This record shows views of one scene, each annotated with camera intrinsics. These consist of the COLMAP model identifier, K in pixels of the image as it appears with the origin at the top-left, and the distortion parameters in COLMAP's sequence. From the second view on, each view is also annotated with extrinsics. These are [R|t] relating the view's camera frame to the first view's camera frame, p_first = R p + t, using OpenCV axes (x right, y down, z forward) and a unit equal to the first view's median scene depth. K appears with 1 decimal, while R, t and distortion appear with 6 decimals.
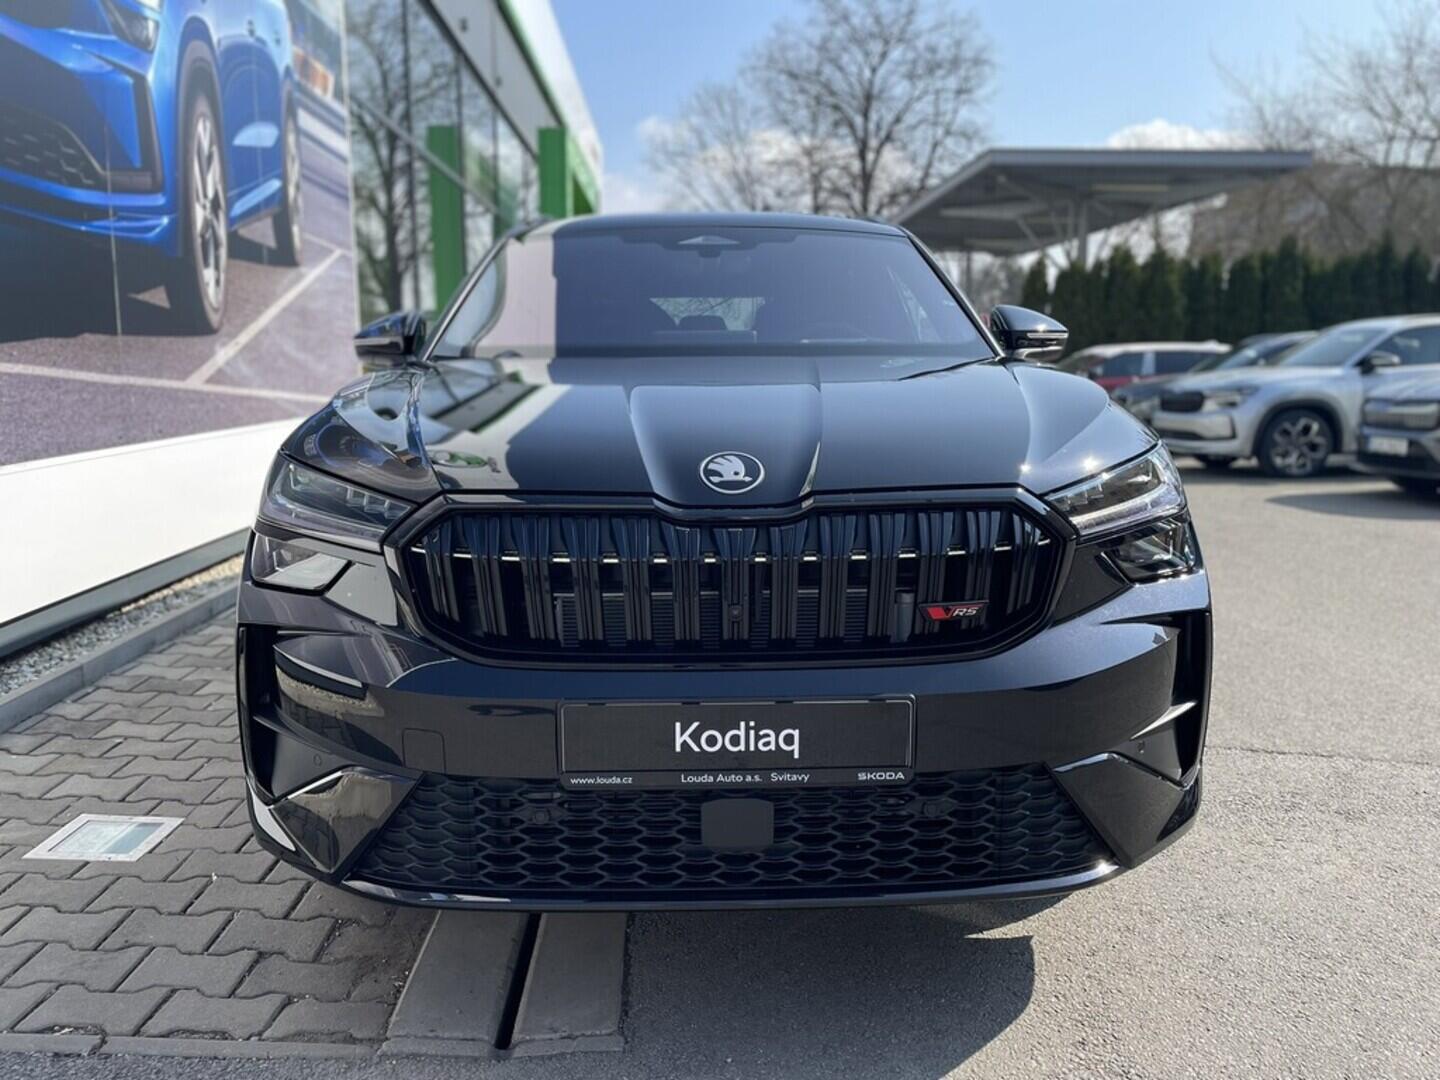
lens RADIAL K [[1100.6, 0, 713.1], [0, 1100.6, 543.4], [0, 0, 1]] dist [0.064972, -0.070189]
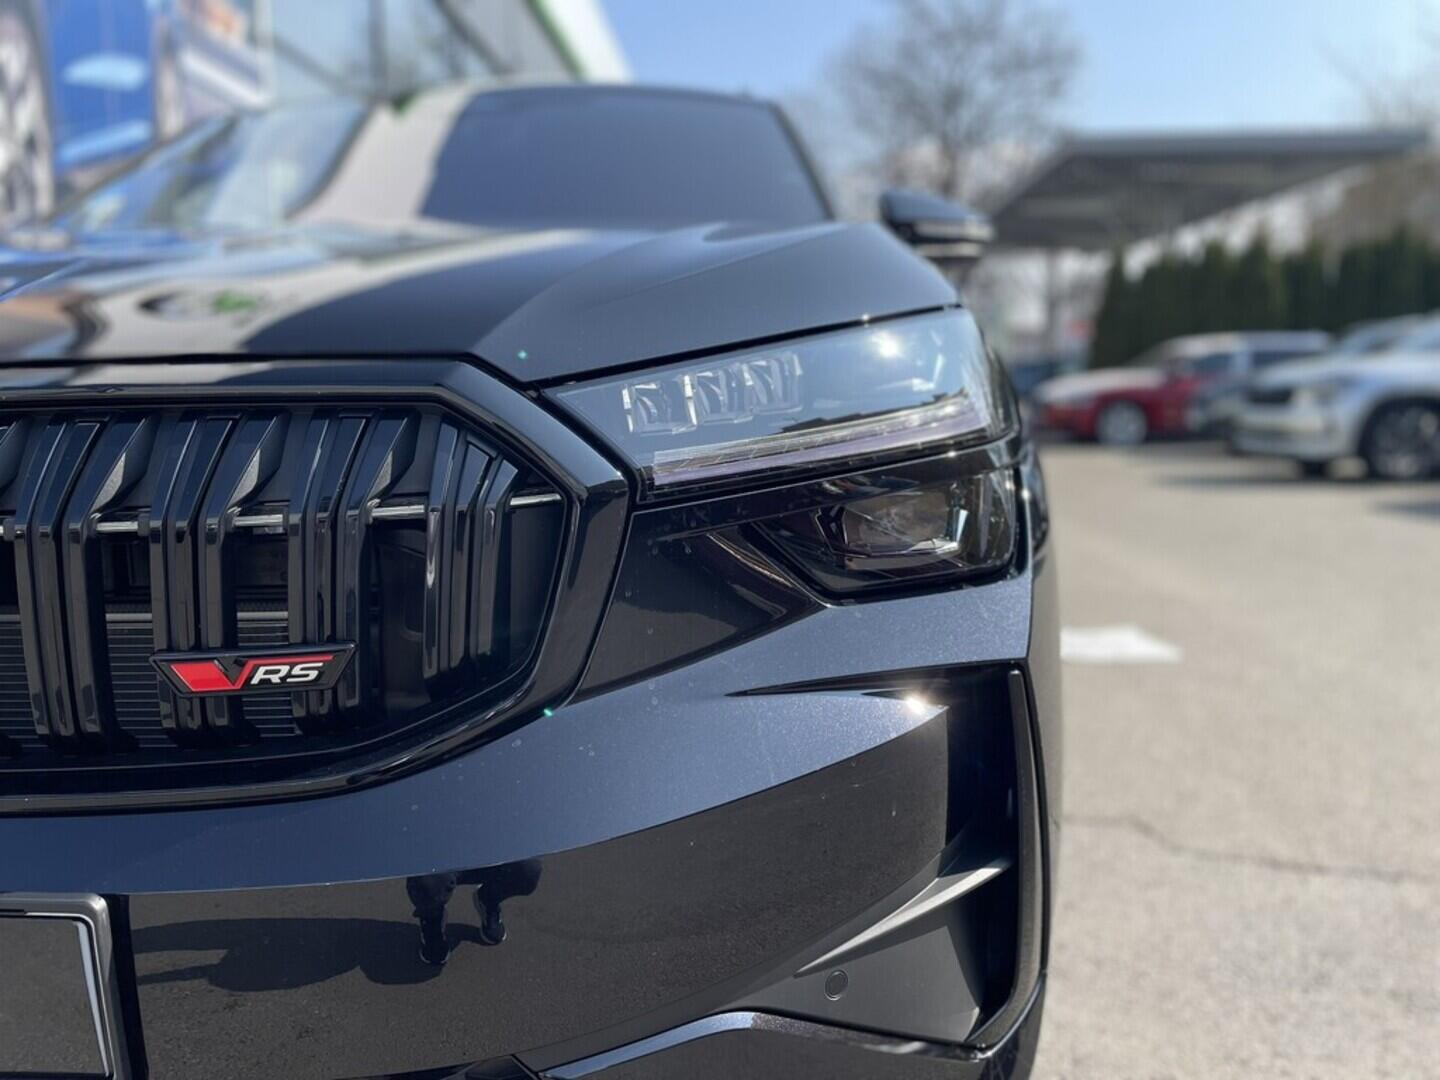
lens RADIAL K [[1100.6, 0, 724.8], [0, 1100.6, 541.3], [0, 0, 1]] dist [0.064972, -0.070189]
pose [[0.996939, 0.003083, -0.078119, 0.141760], [-0.004423, 0.999846, -0.016991, 0.007085], [0.078055, 0.017285, 0.996799, 0.213287]]
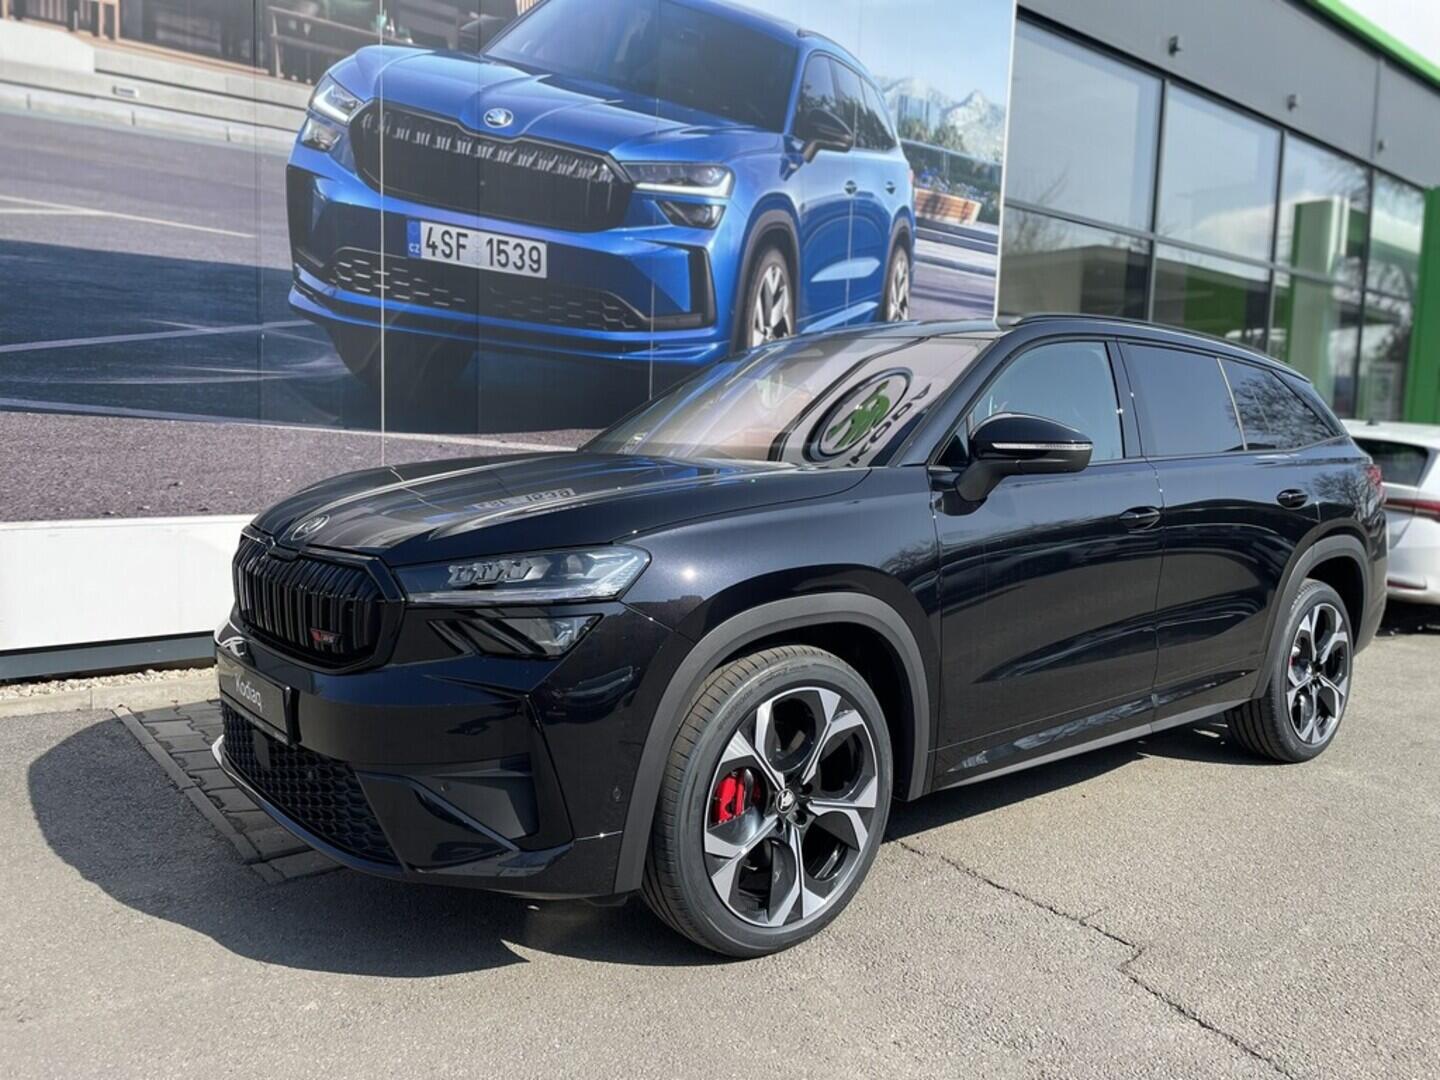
lens RADIAL K [[1100.6, 0, 720.9], [0, 1100.6, 552.0], [0, 0, 1]] dist [0.064972, -0.070189]
pose [[0.606157, 0.109376, -0.787789, 0.580196], [-0.158921, 0.987181, 0.014780, -0.053926], [0.779306, 0.116237, 0.615768, 0.177586]]
